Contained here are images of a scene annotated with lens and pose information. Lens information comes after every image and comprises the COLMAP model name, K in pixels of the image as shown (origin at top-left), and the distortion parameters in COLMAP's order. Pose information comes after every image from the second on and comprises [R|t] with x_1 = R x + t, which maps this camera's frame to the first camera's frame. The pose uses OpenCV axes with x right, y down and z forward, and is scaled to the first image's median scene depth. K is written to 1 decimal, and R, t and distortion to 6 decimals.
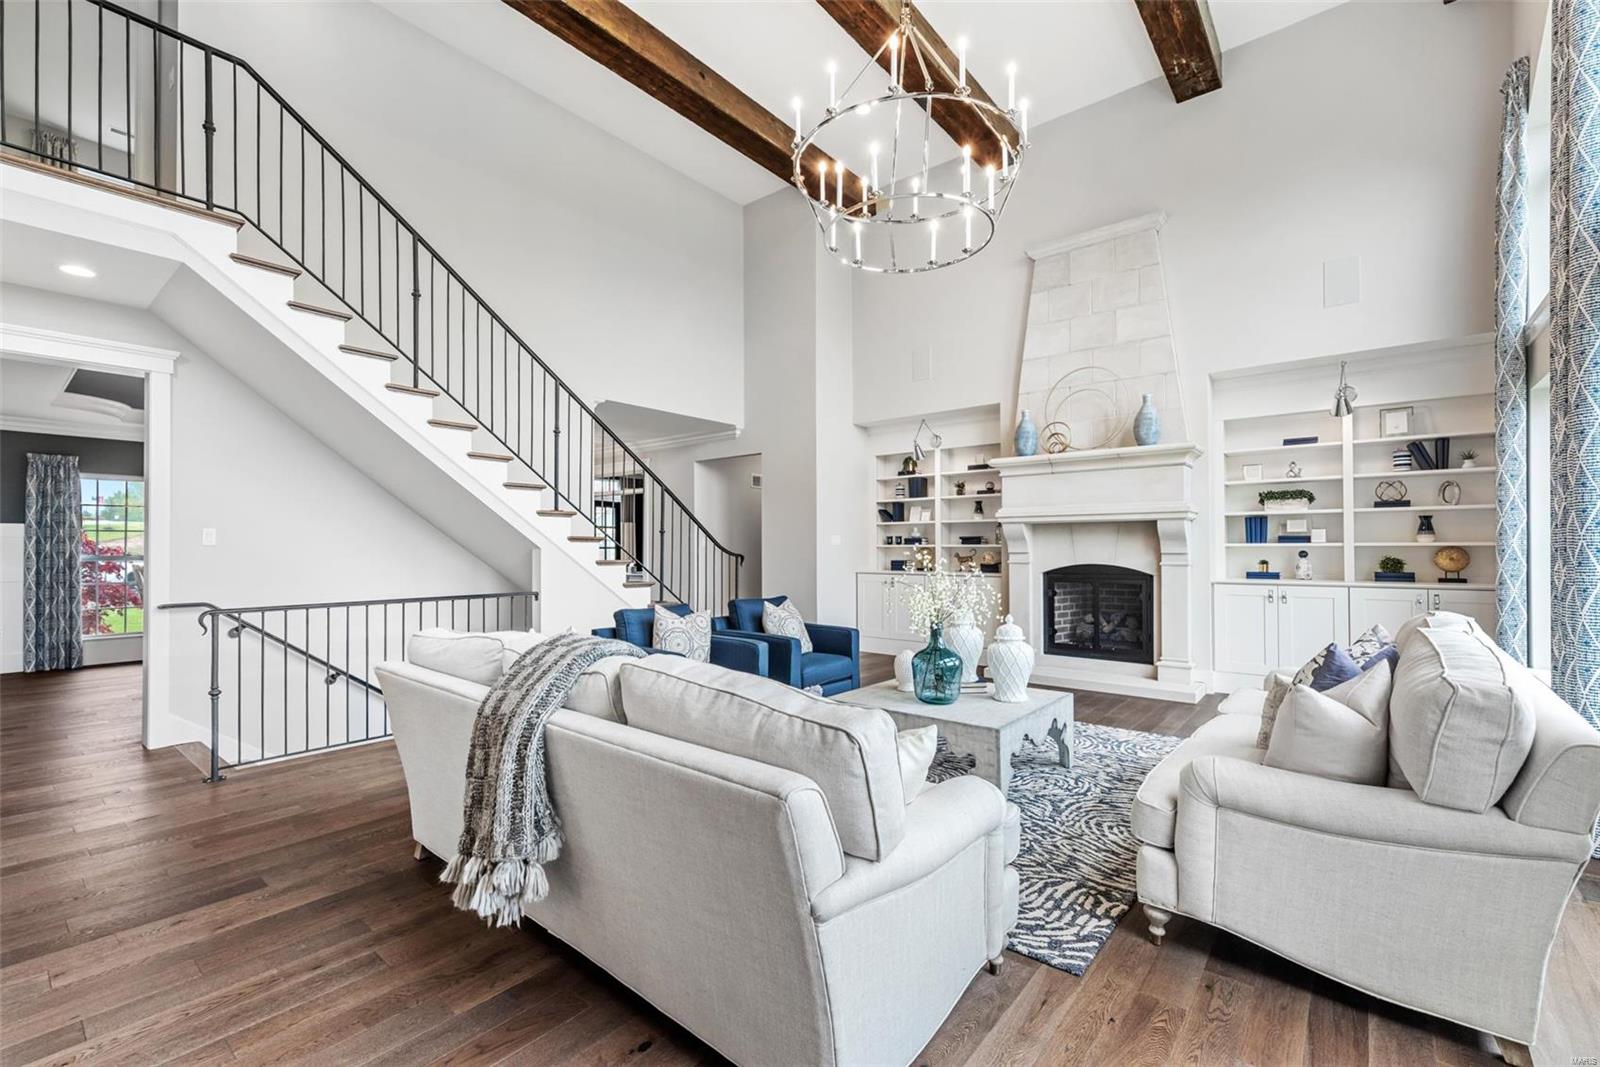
lens RADIAL K [[658.0, 0, 798.9], [0, 658.0, 540.6], [0, 0, 1]] dist [-0.000337, -0.000023]
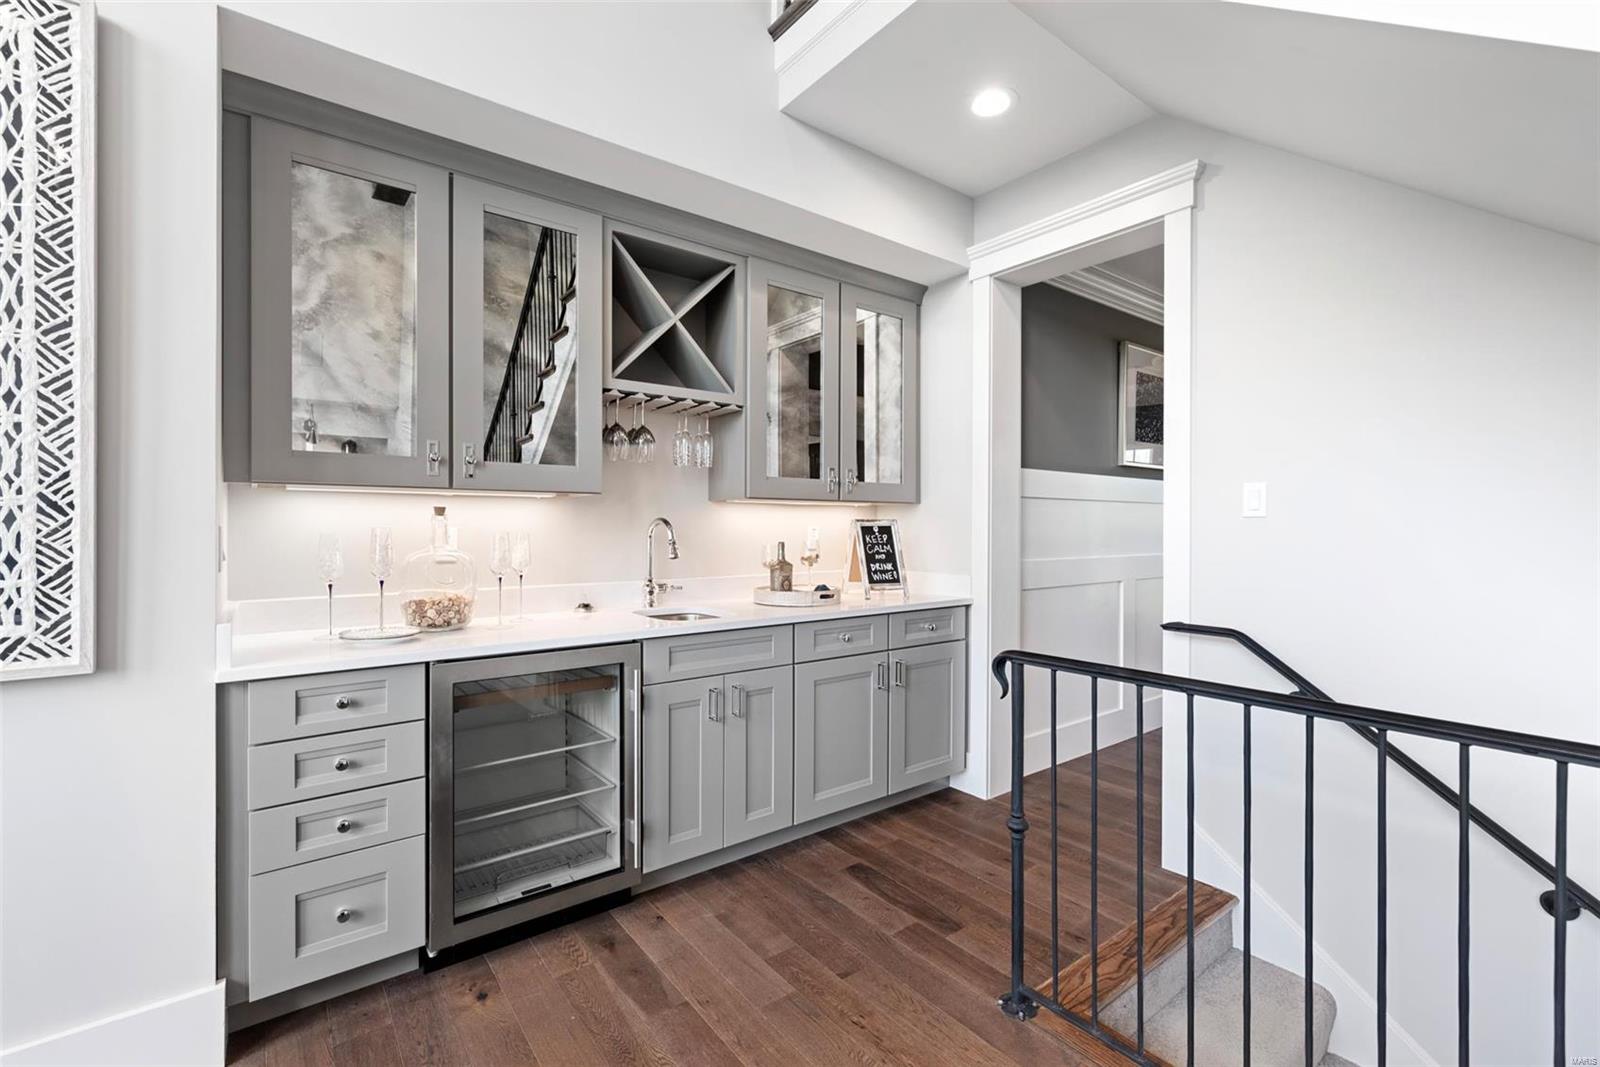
lens RADIAL K [[695.5, 0, 798.7], [0, 695.5, 528.0], [0, 0, 1]] dist [0.003096, 0.000964]
pose [[-0.211037, 0.000986, -0.977478, -0.304794], [0.005356, 0.999986, -0.000148, 0.014642], [0.977463, -0.005267, -0.211039, 0.774851]]
